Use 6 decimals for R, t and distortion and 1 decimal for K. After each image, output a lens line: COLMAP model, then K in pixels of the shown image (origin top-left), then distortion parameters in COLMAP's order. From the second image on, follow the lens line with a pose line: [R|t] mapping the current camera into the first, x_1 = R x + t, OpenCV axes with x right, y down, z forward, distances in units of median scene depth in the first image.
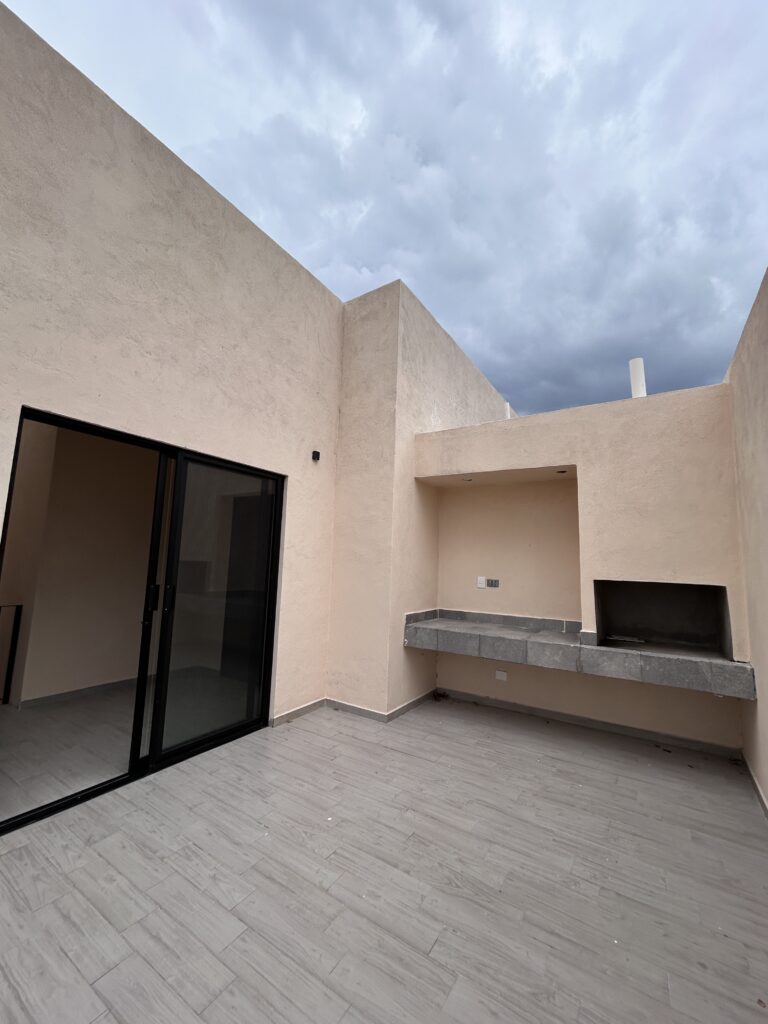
lens RADIAL K [[411.7, 0, 382.0], [0, 411.7, 509.5], [0, 0, 1]] dist [-0.005812, 0.000986]
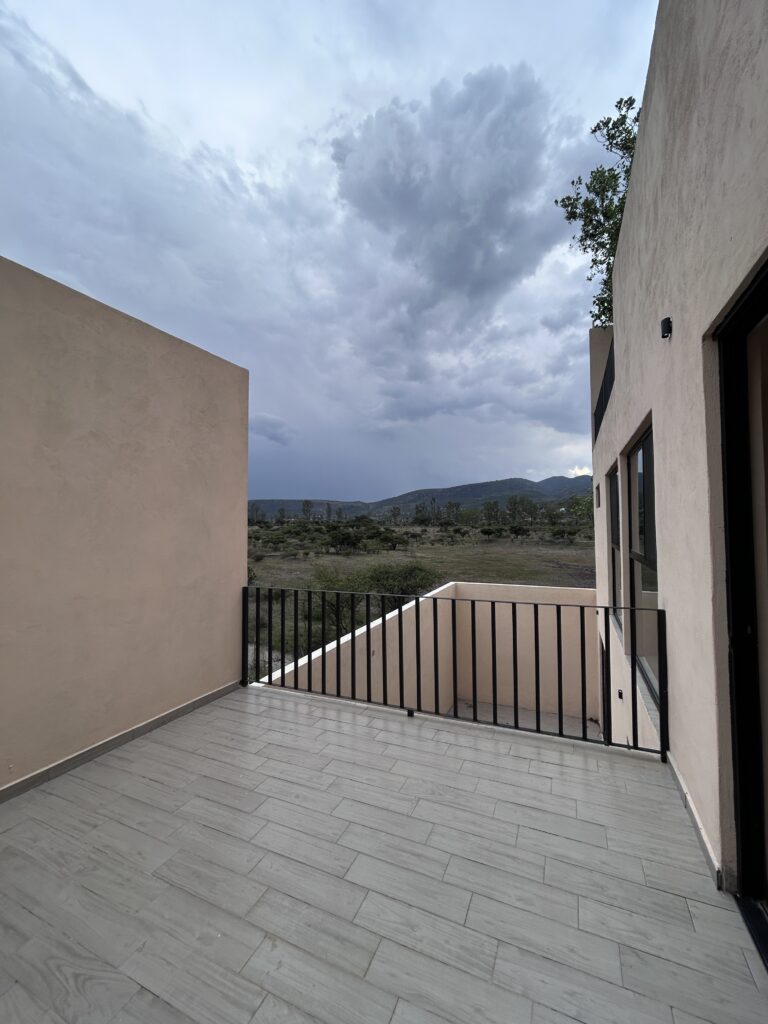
lens RADIAL K [[411.7, 0, 382.8], [0, 411.7, 530.4], [0, 0, 1]] dist [-0.005812, 0.000986]
pose [[-0.988643, -0.022681, -0.148561, -0.232655], [-0.003994, 0.992162, -0.124898, 0.249472], [0.150230, -0.122887, -0.980984, 1.994642]]
